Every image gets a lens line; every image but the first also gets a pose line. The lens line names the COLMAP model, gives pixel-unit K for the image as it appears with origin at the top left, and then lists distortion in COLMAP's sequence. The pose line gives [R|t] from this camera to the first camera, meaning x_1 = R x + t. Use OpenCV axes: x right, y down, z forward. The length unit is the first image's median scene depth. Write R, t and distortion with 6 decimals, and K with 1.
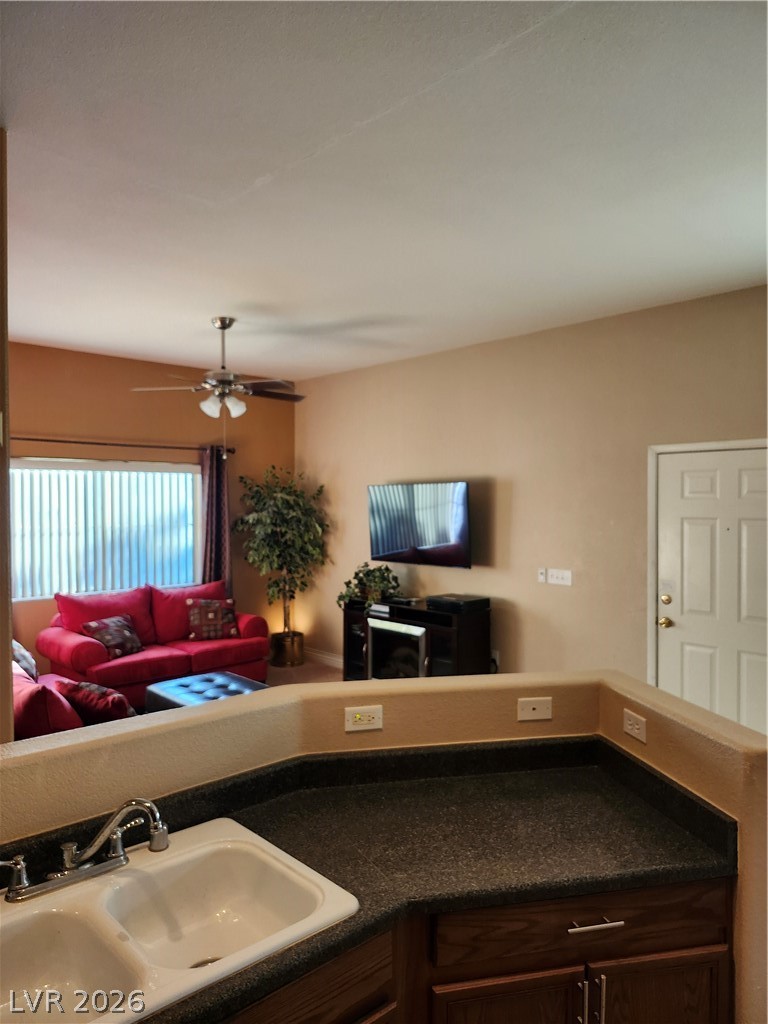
lens RADIAL K [[702.6, 0, 384.0], [0, 702.6, 512.0], [0, 0, 1]] dist [0.101341, -0.121492]
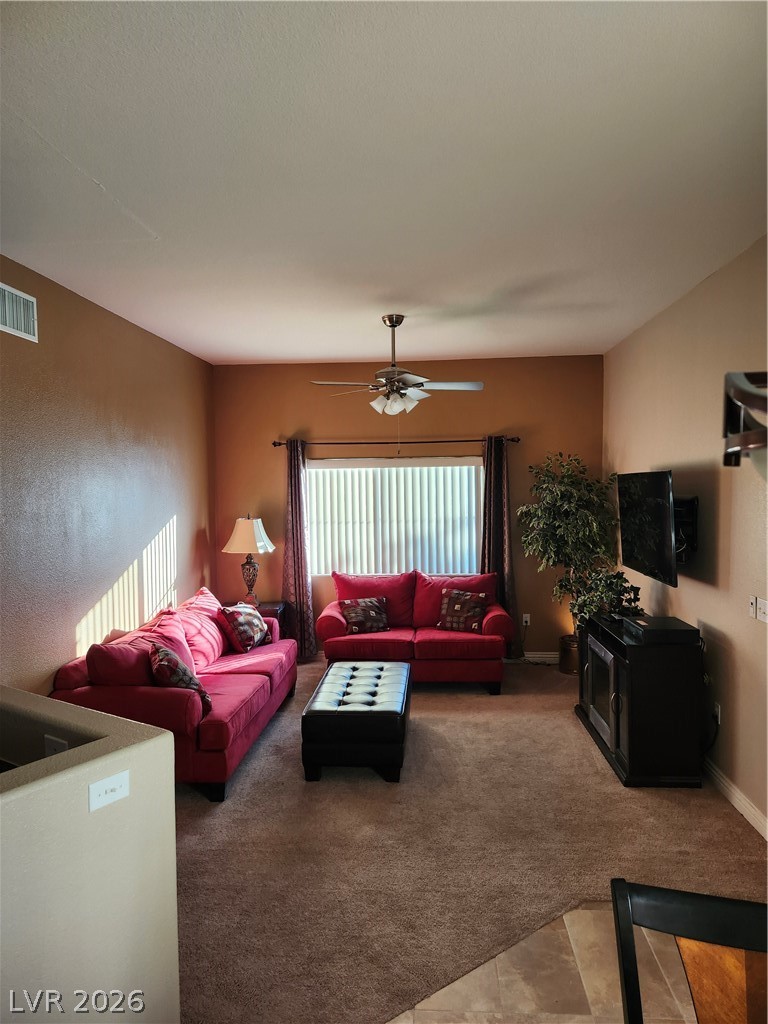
lens RADIAL K [[702.6, 0, 384.0], [0, 702.6, 512.0], [0, 0, 1]] dist [0.101341, -0.121492]
pose [[0.692311, 0.020376, -0.721312, 0.404150], [0.000529, 0.999587, 0.028746, -0.018153], [0.721599, -0.020283, 0.692014, 0.231523]]
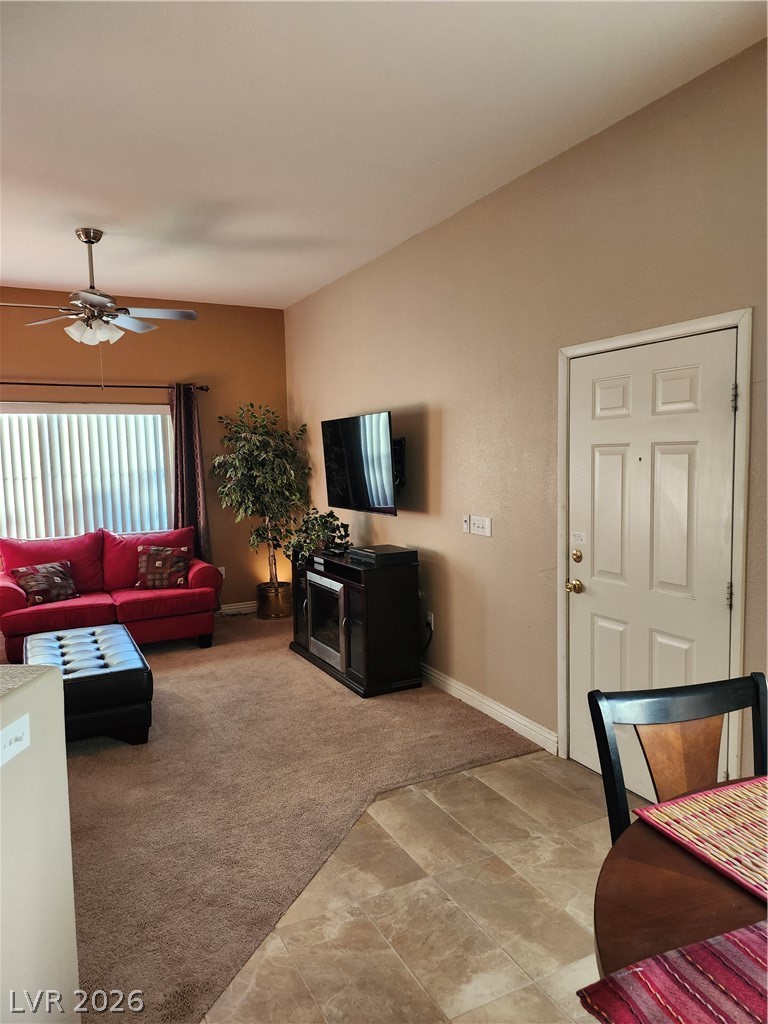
lens RADIAL K [[702.6, 0, 384.0], [0, 702.6, 512.0], [0, 0, 1]] dist [0.101341, -0.121492]
pose [[0.964113, 0.003844, -0.265464, 0.296381], [0.015120, 0.997478, 0.069353, 0.016420], [0.265061, -0.070878, 0.961623, 0.173679]]
